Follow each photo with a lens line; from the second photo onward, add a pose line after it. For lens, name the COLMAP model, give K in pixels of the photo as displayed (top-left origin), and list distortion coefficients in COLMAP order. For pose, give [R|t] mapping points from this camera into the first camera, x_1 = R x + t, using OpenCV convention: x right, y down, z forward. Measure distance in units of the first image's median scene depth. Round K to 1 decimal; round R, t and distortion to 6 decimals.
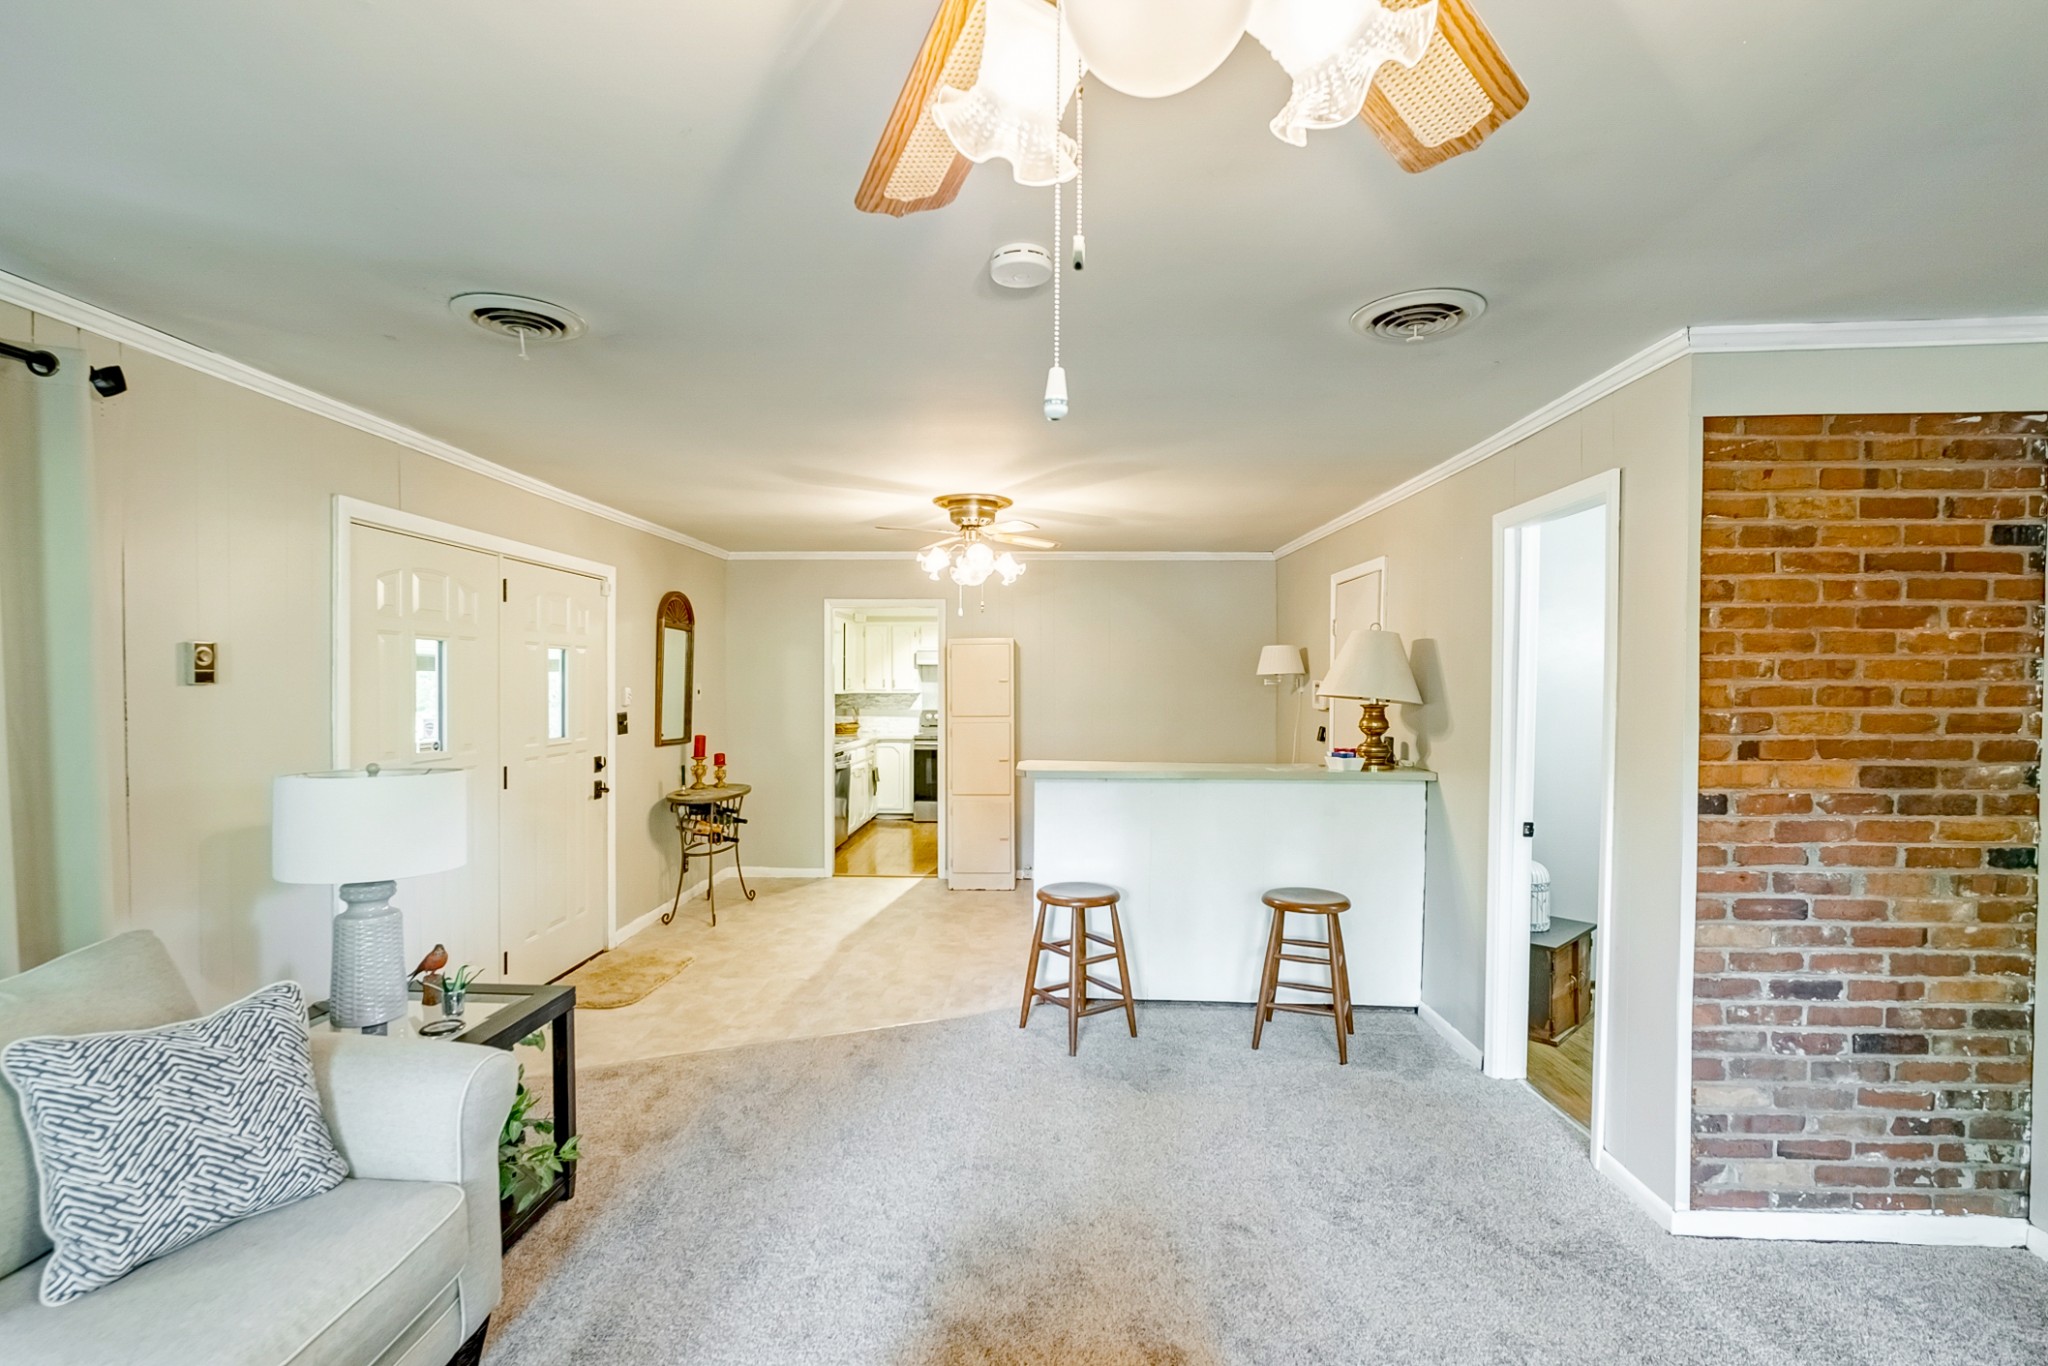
lens RADIAL K [[906.6, 0, 1021.1], [0, 906.6, 702.5], [0, 0, 1]] dist [-0.006556, 0.000708]
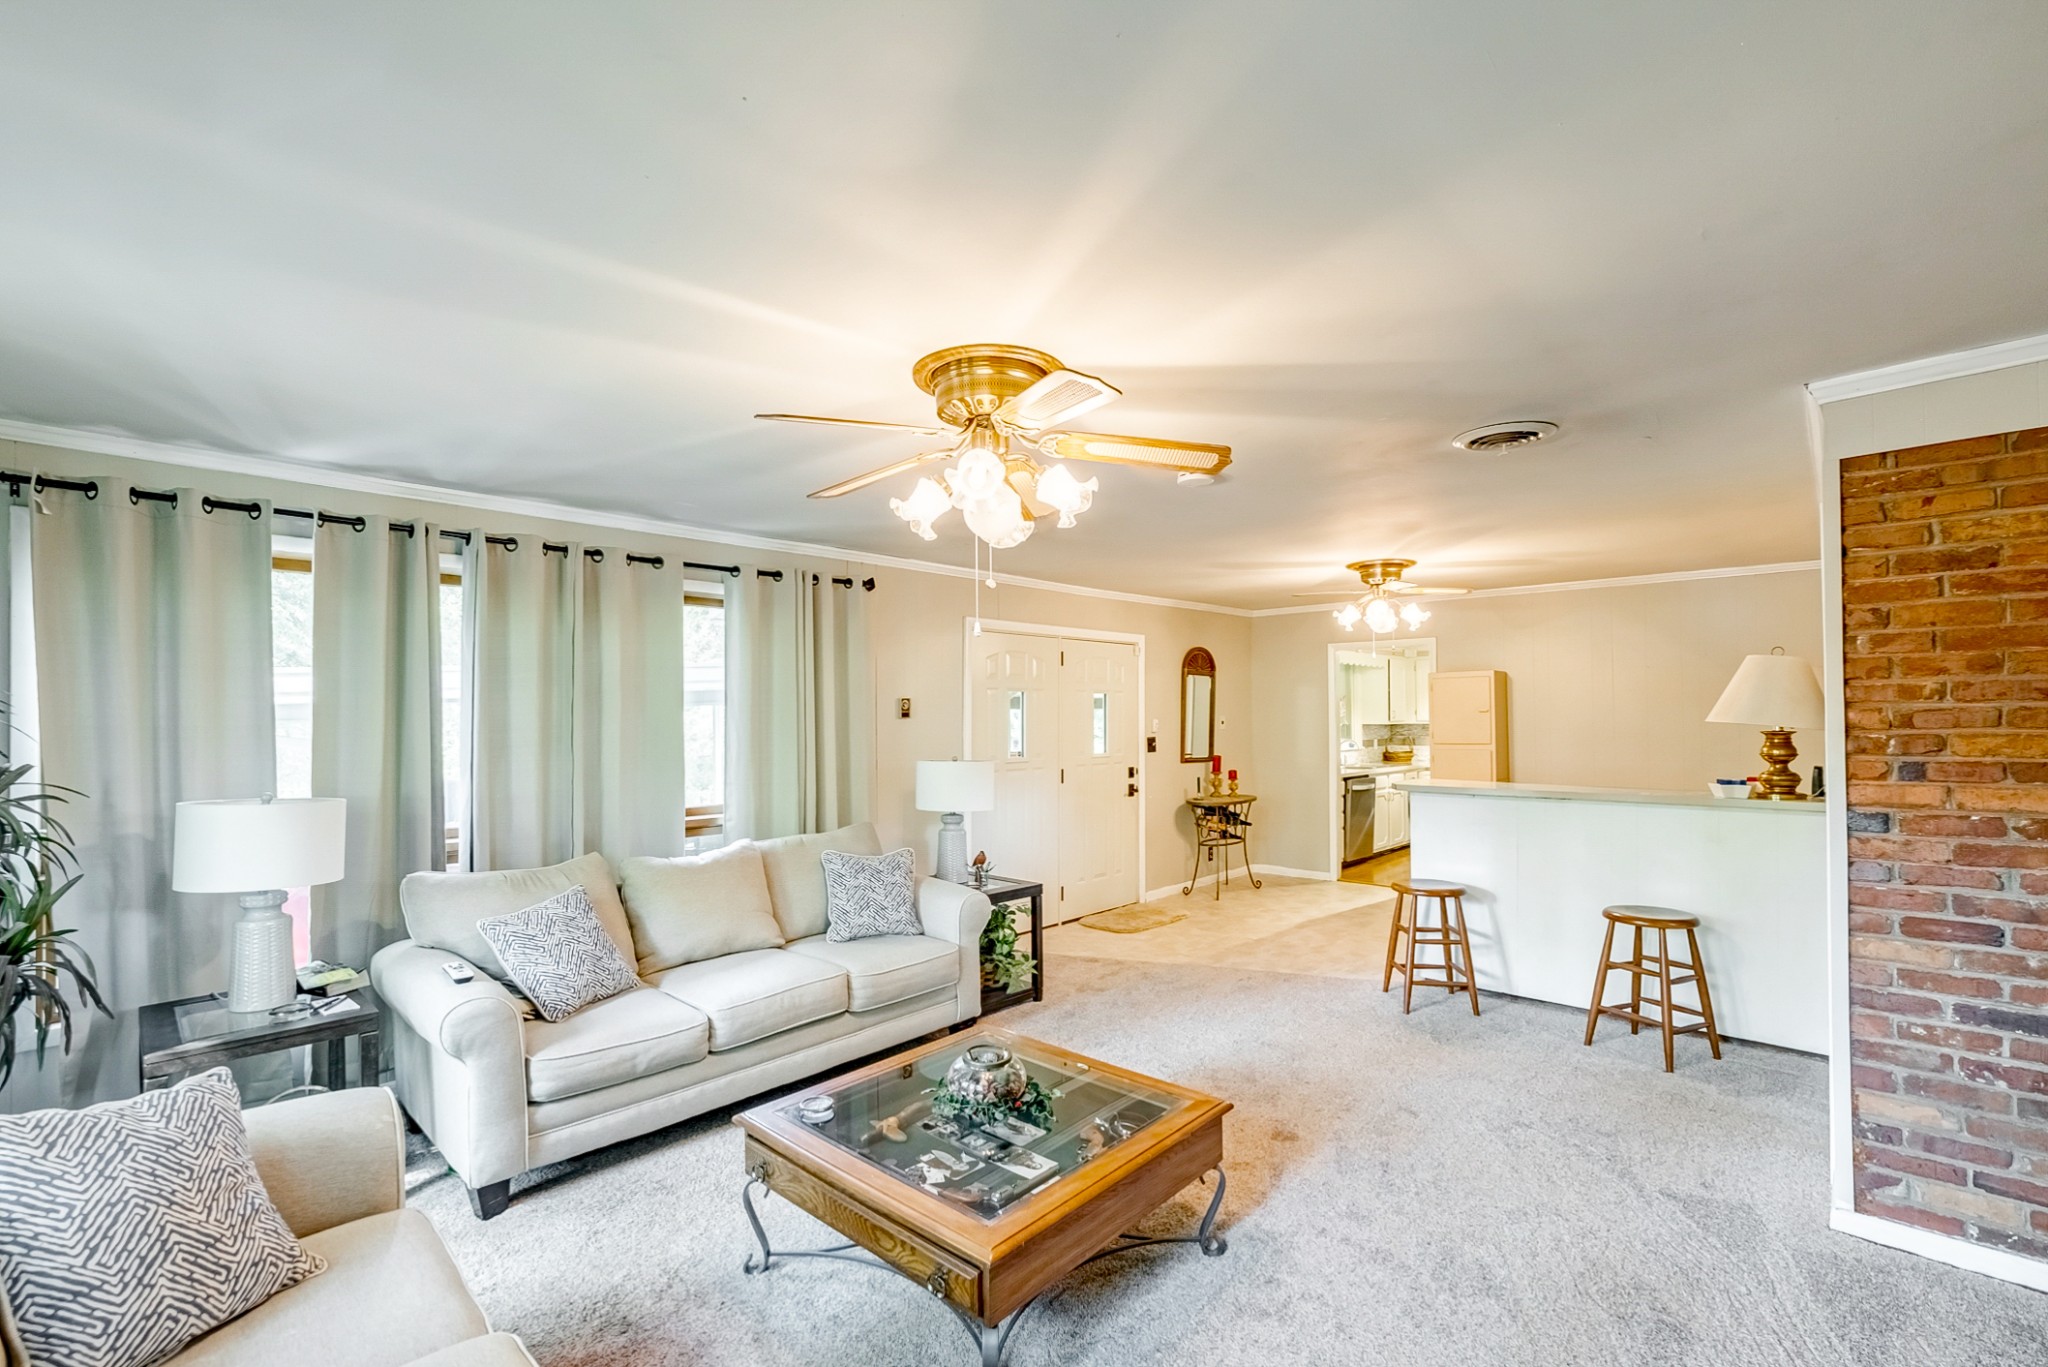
lens RADIAL K [[906.6, 0, 1021.1], [0, 906.6, 703.0], [0, 0, 1]] dist [-0.006556, 0.000708]
pose [[0.758025, -0.018132, -0.651973, 0.701788], [-0.005361, 0.999407, -0.034027, 0.015616], [0.652203, 0.029289, 0.757478, -0.435631]]
